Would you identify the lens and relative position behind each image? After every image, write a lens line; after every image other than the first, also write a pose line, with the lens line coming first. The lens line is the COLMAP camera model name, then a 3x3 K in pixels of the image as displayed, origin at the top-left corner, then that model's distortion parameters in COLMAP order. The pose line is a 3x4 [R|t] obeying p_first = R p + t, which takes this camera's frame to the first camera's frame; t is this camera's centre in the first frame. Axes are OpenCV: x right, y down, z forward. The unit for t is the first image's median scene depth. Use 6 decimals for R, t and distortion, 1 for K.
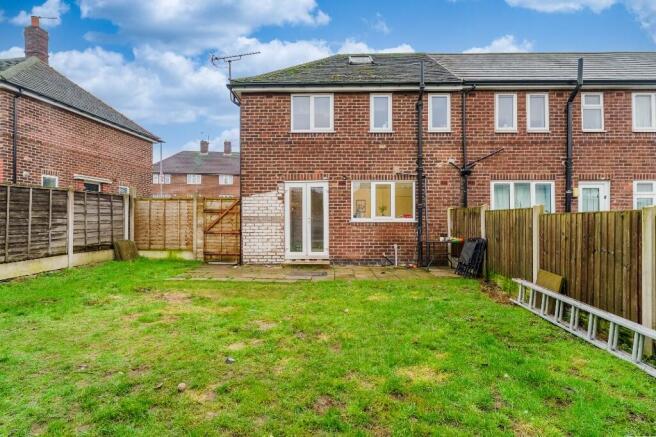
lens RADIAL K [[337.8, 0, 329.0], [0, 337.8, 217.8], [0, 0, 1]] dist [0.007358, 0.000492]
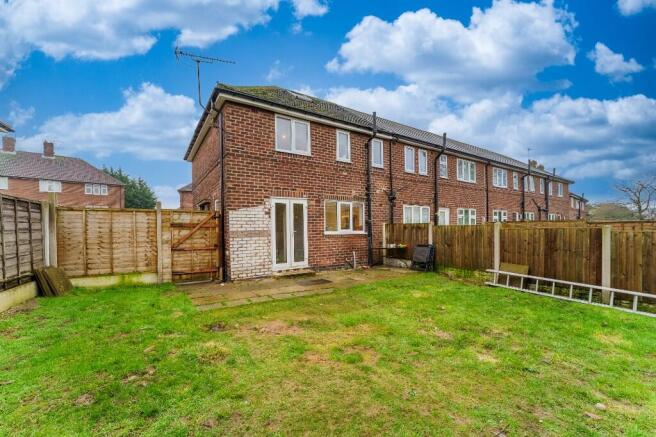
lens RADIAL K [[264.6, 0, 316.3], [0, 264.6, 231.3], [0, 0, 1]] dist [0.003615, 0.000251]
pose [[0.834387, -0.013174, 0.551021, -0.467195], [0.006491, 0.999880, 0.014077, -0.012494], [-0.551141, -0.008169, 0.834372, 0.242919]]
